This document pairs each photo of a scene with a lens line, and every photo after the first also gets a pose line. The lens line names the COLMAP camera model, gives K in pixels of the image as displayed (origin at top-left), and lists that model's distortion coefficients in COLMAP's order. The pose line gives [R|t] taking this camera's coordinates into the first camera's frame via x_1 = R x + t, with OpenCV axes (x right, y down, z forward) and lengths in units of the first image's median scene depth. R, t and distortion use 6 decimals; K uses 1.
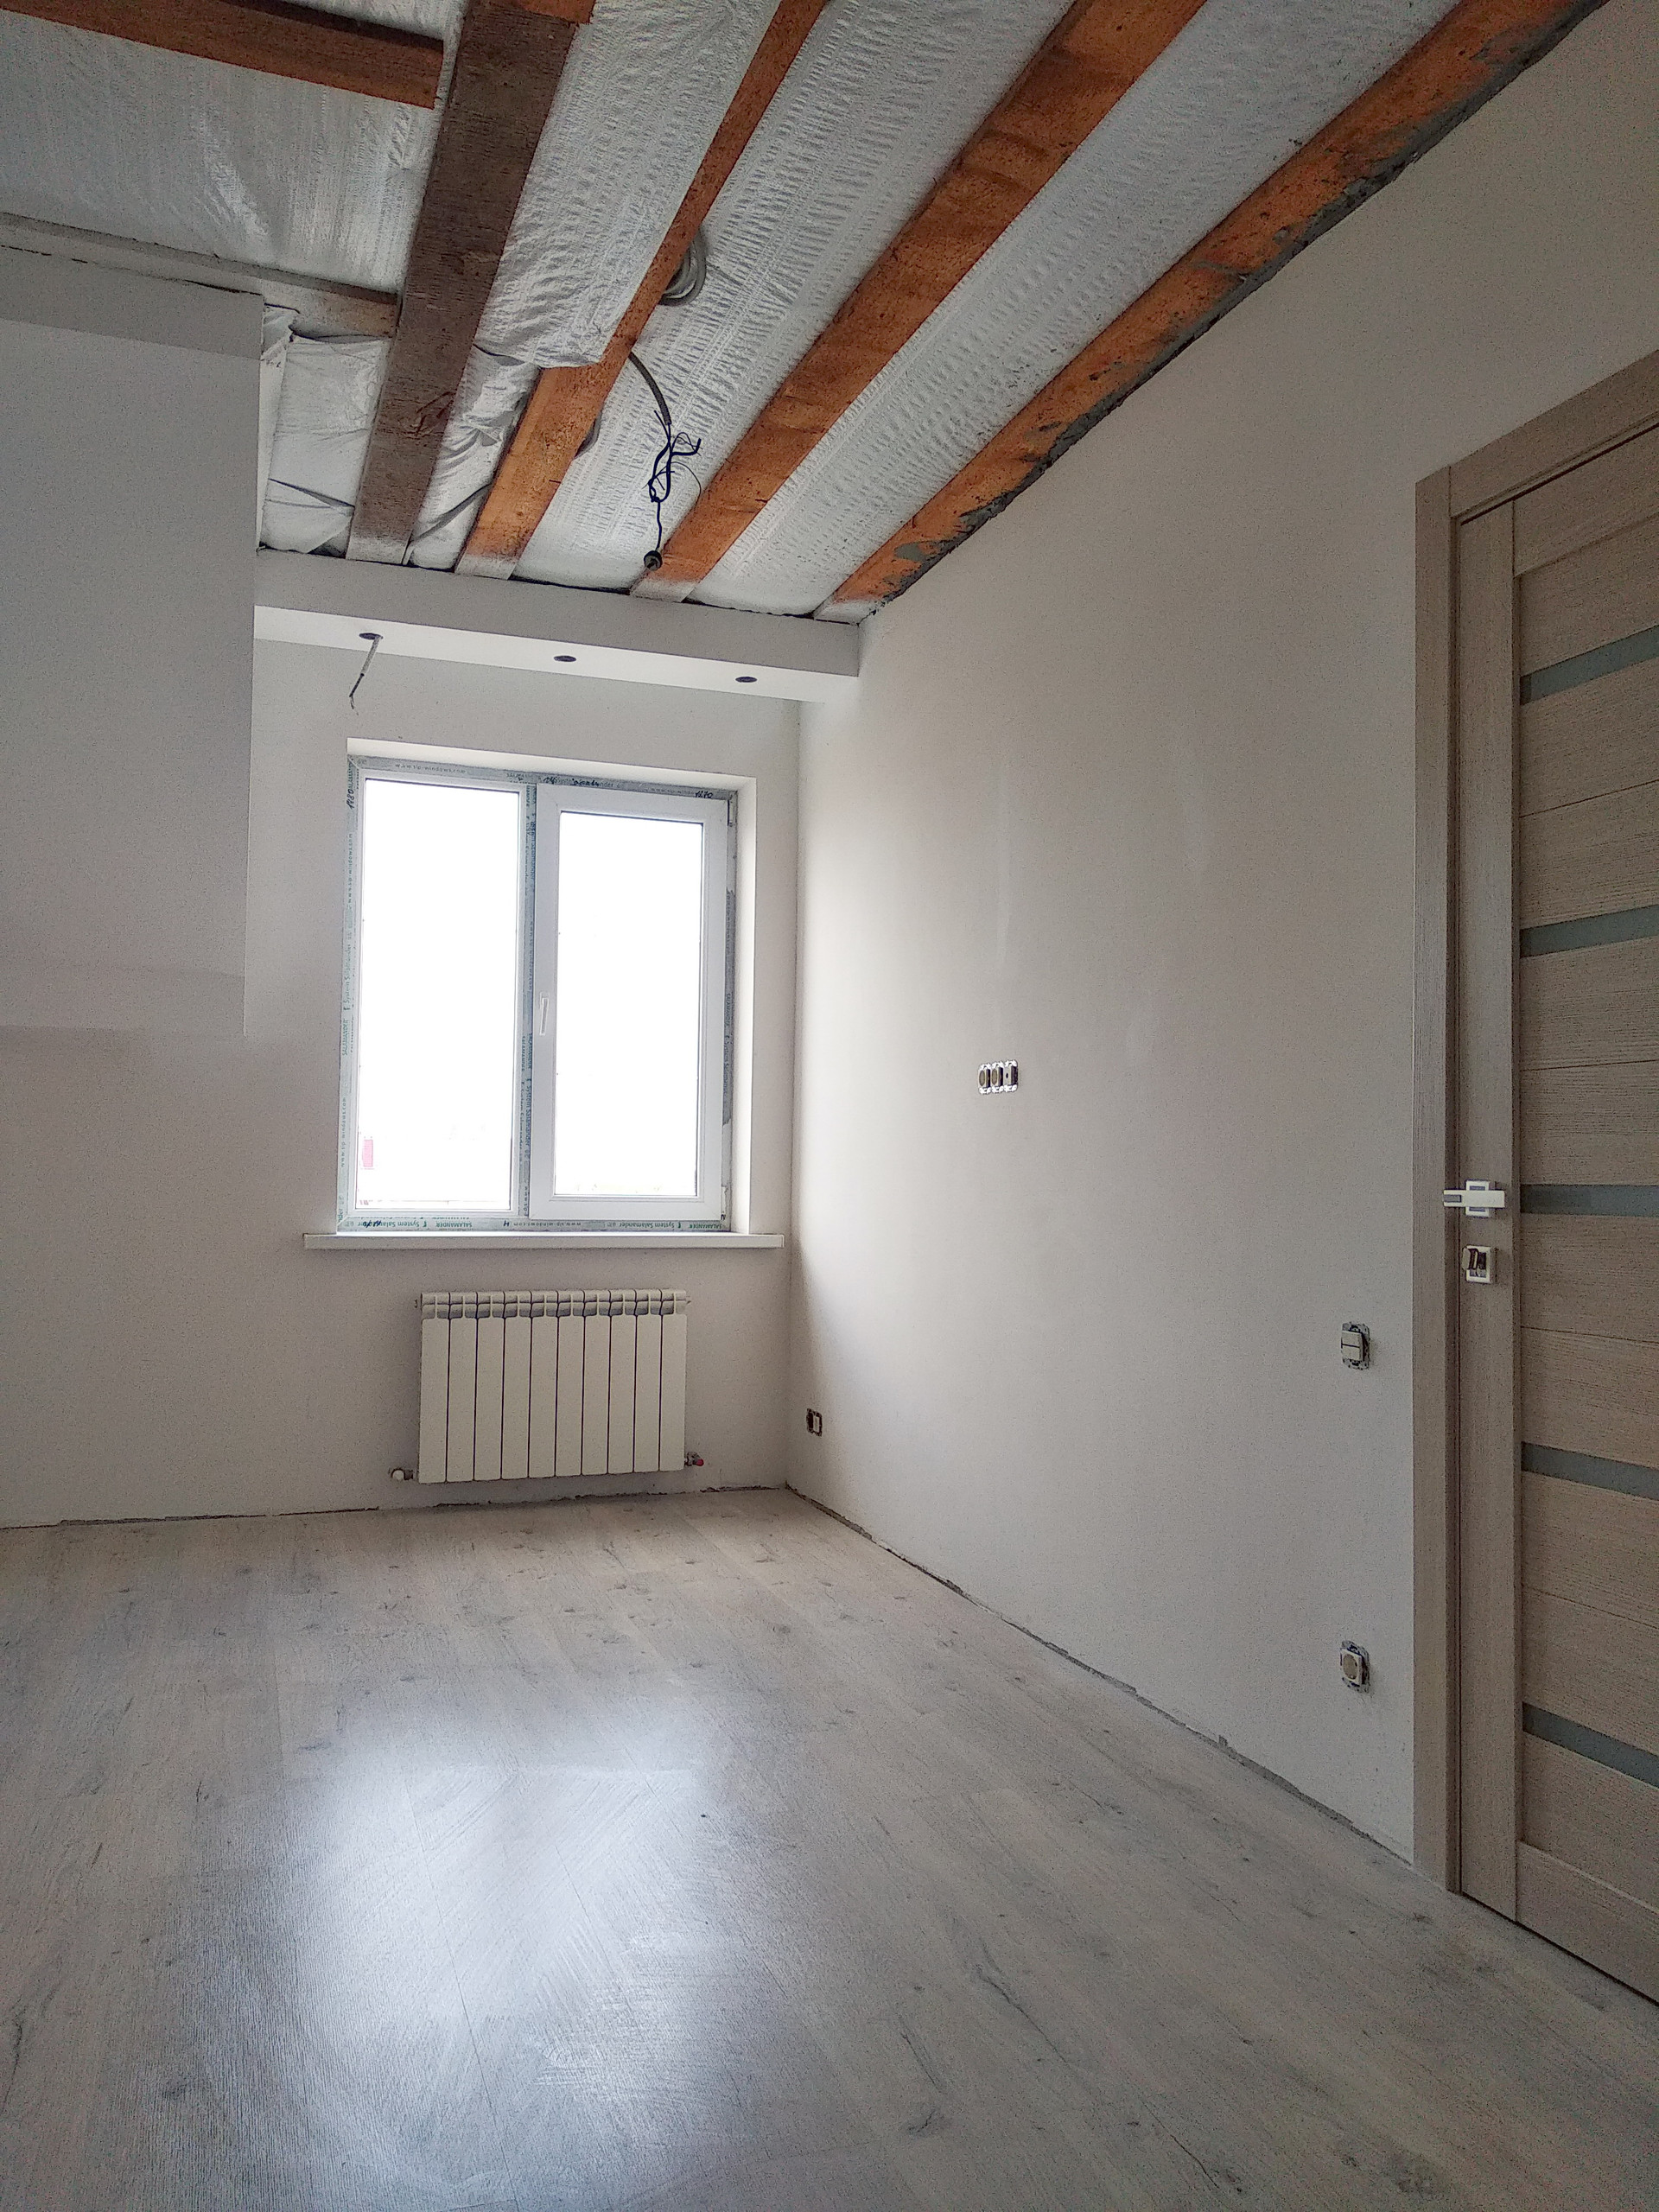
lens RADIAL K [[1721.9, 0, 840.8], [0, 1721.9, 1111.3], [0, 0, 1]] dist [0.068696, -0.099158]
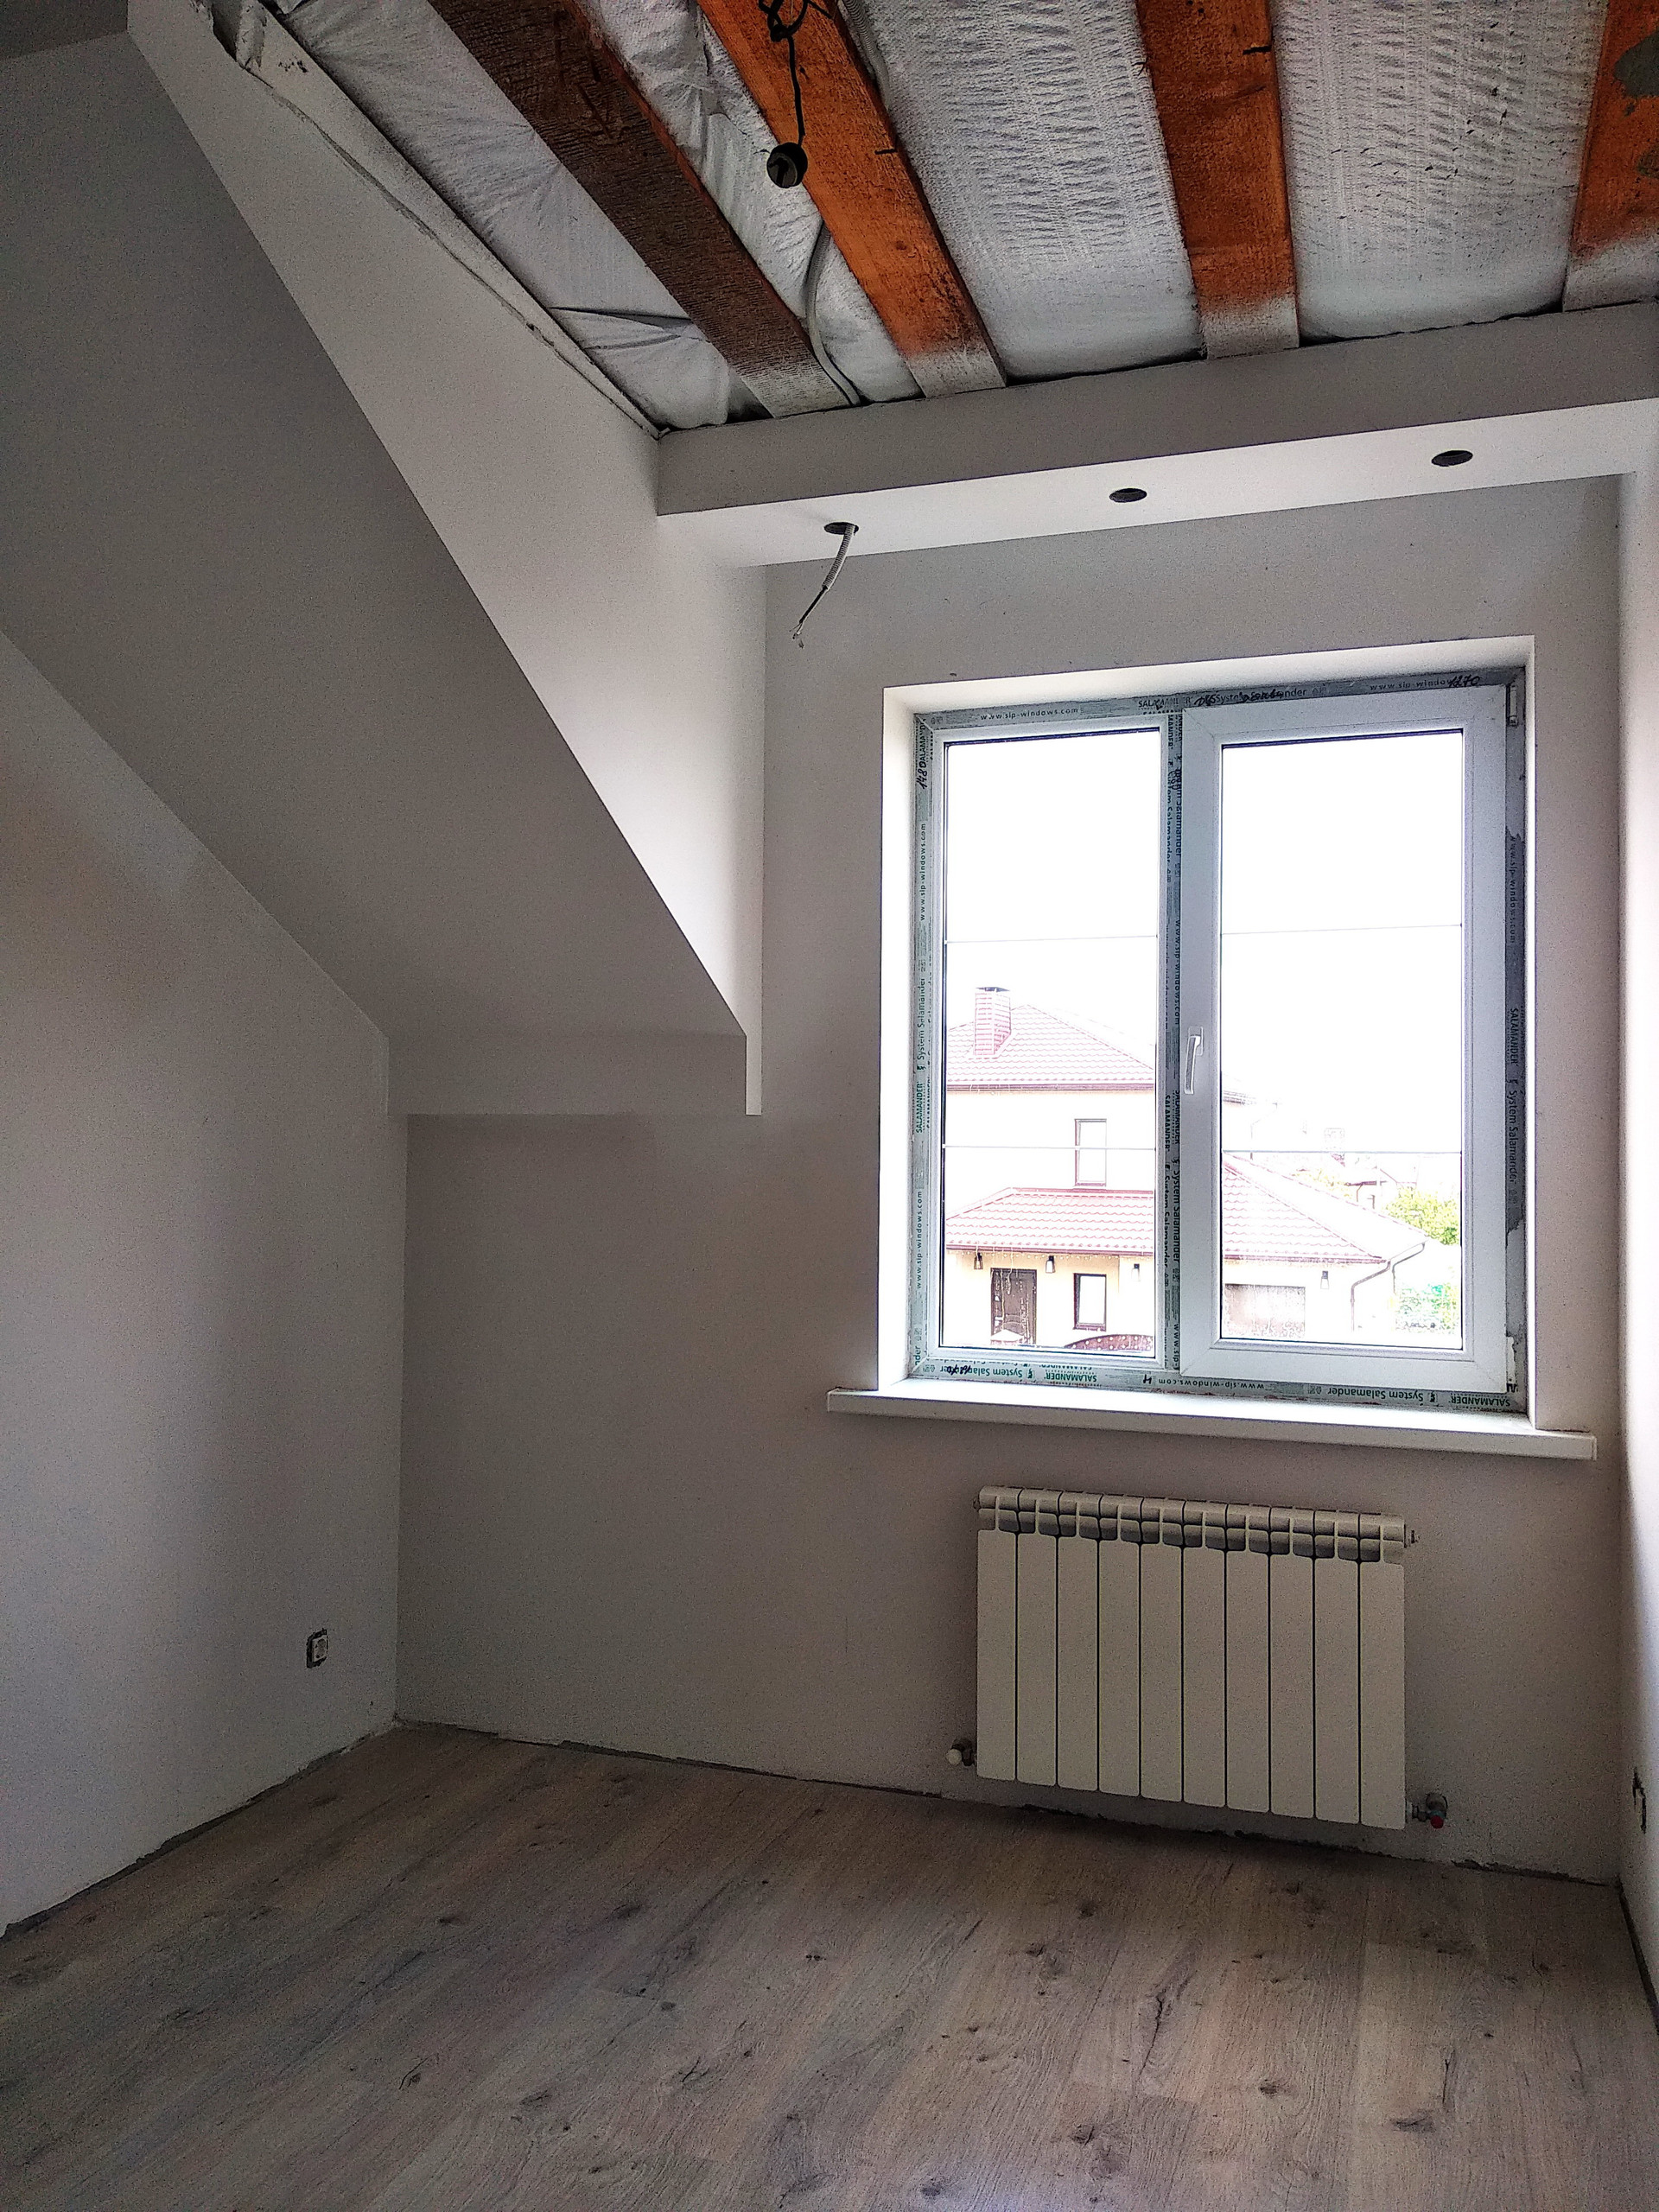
lens RADIAL K [[1704.9, 0, 829.5], [0, 1704.9, 1106.0], [0, 0, 1]] dist [0.057507, -0.096307]
pose [[0.787715, -0.024373, -0.615557, 0.117216], [0.023117, 0.999683, -0.010000, -0.036201], [0.615606, -0.006353, 0.788029, 0.409857]]
